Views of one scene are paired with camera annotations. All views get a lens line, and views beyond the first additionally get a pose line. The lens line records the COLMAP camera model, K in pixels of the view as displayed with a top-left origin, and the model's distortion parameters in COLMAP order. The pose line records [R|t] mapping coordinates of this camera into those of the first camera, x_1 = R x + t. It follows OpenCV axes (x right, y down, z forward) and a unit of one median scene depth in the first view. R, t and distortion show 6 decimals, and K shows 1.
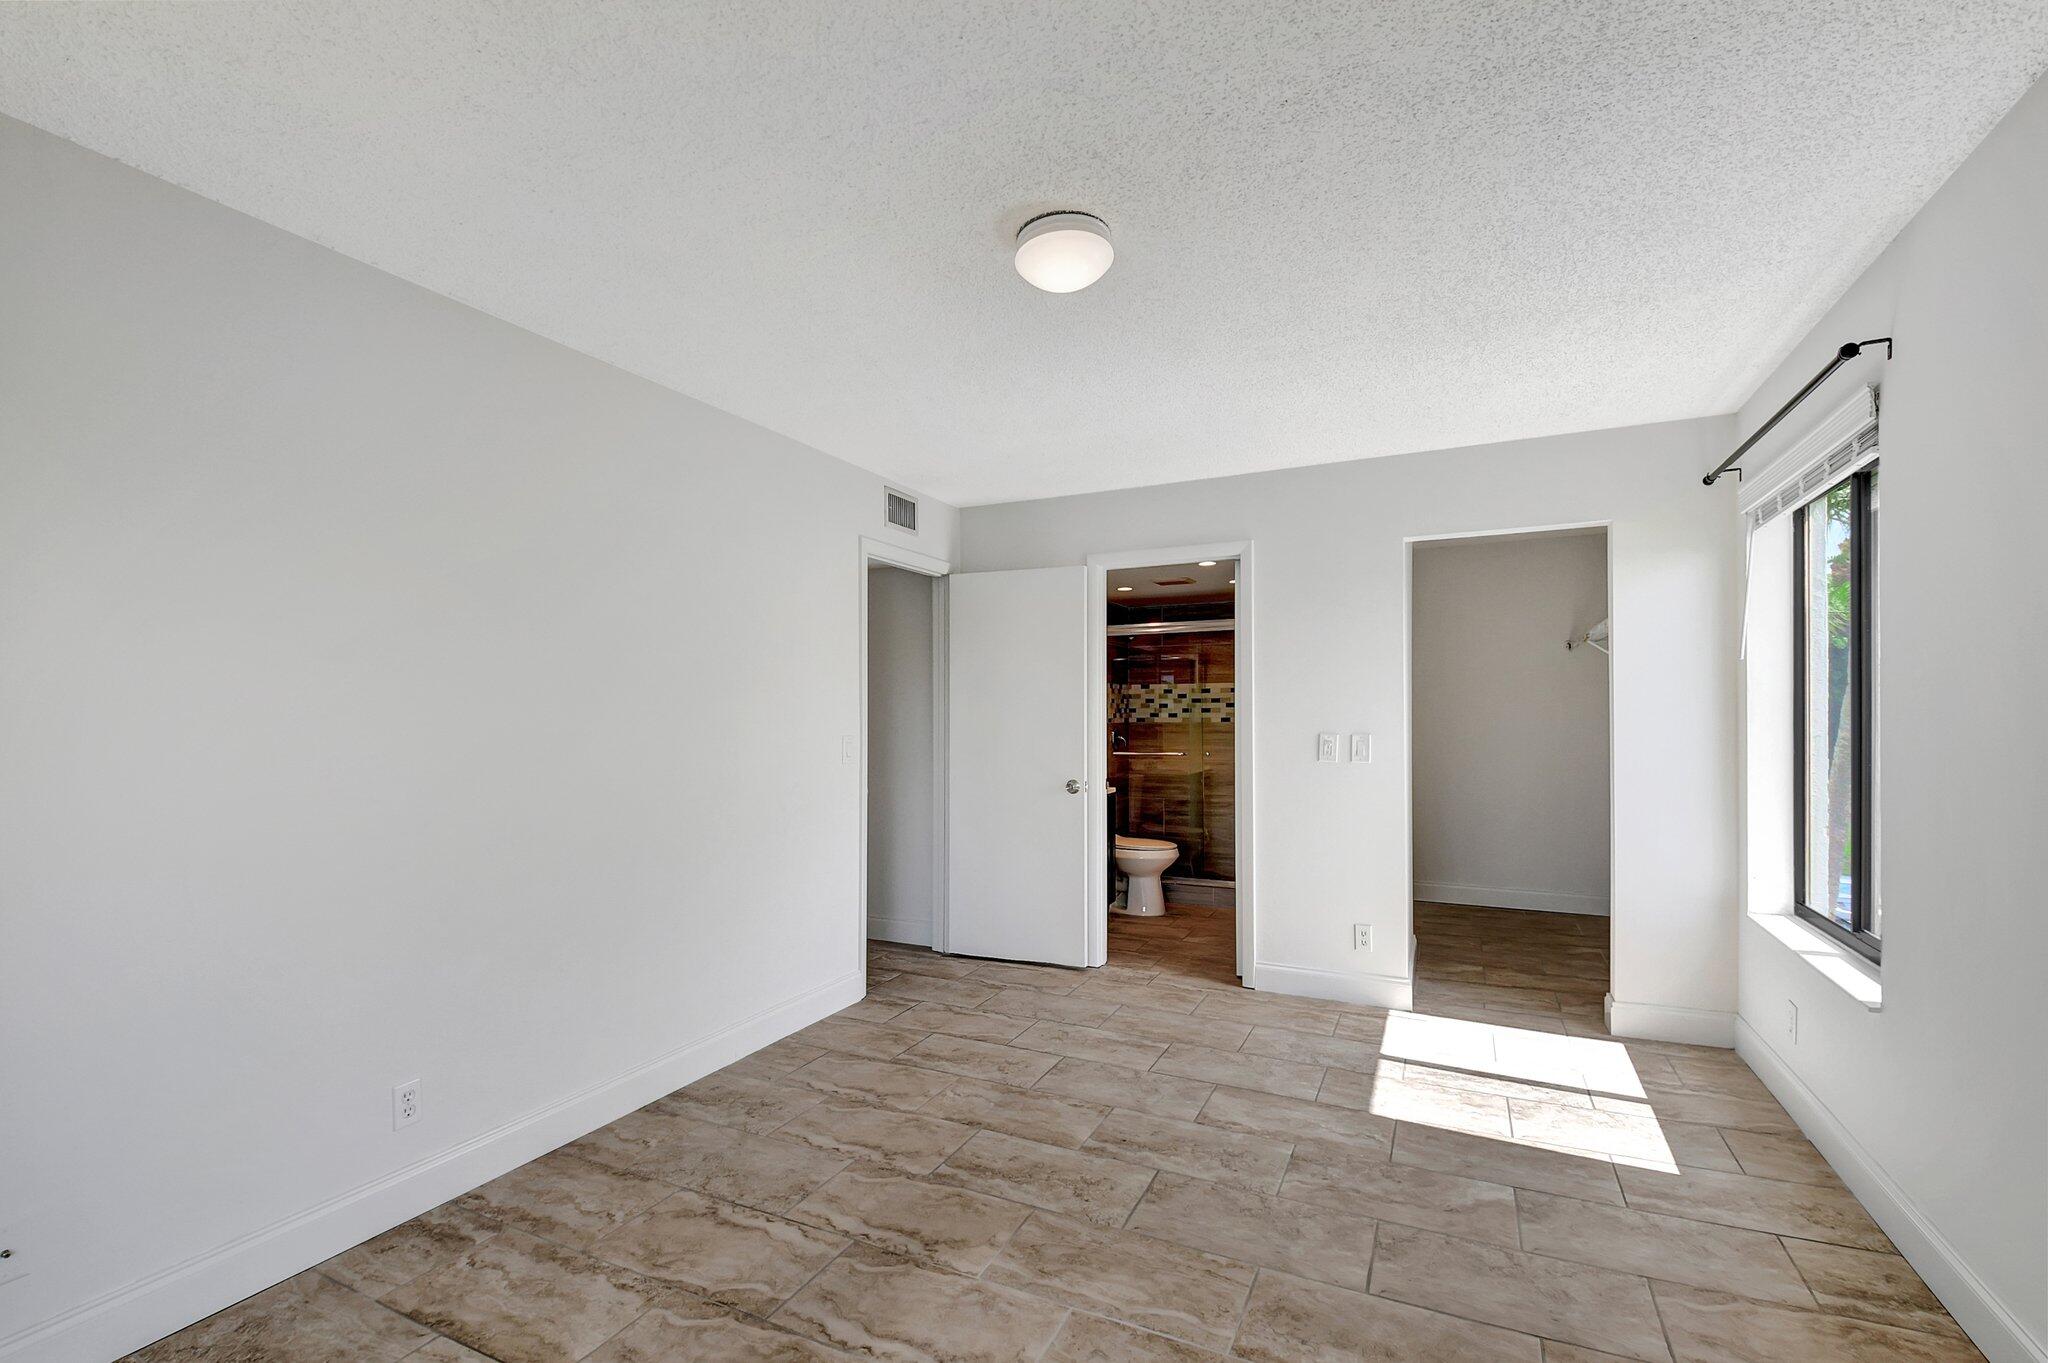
lens RADIAL K [[906.4, 0, 1024.5], [0, 906.4, 697.4], [0, 0, 1]] dist [0.002483, 0.000179]
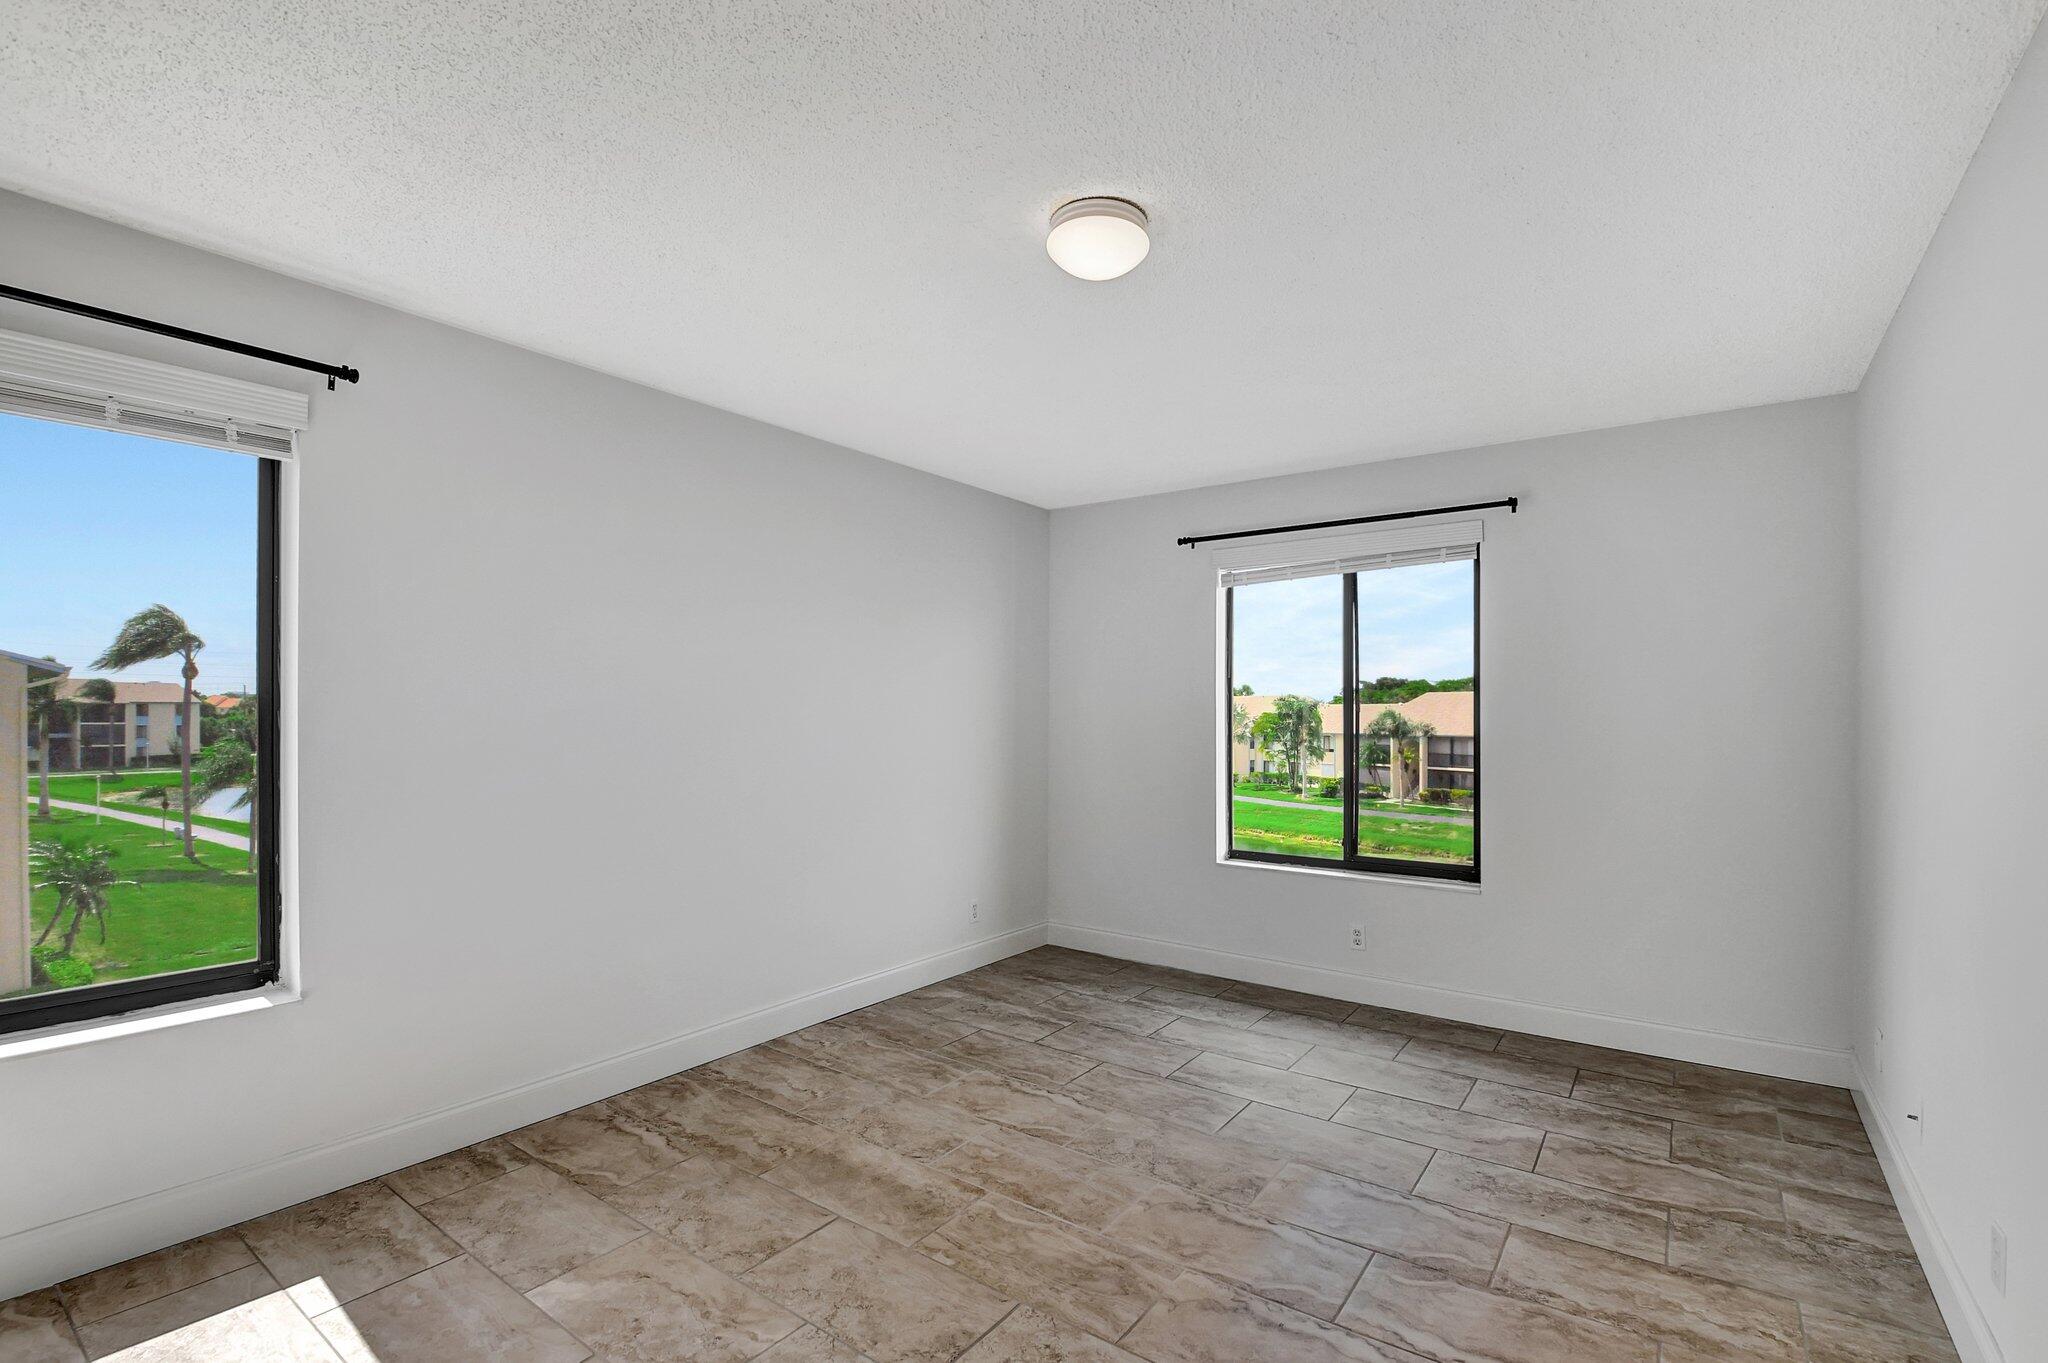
lens RADIAL K [[906.4, 0, 1024.7], [0, 906.4, 695.6], [0, 0, 1]] dist [0.002483, 0.000179]
pose [[-0.983053, 0.002379, 0.183306, -0.061581], [-0.004244, 0.999353, -0.035729, 0.035922], [-0.183272, -0.035901, -0.982406, 2.020997]]
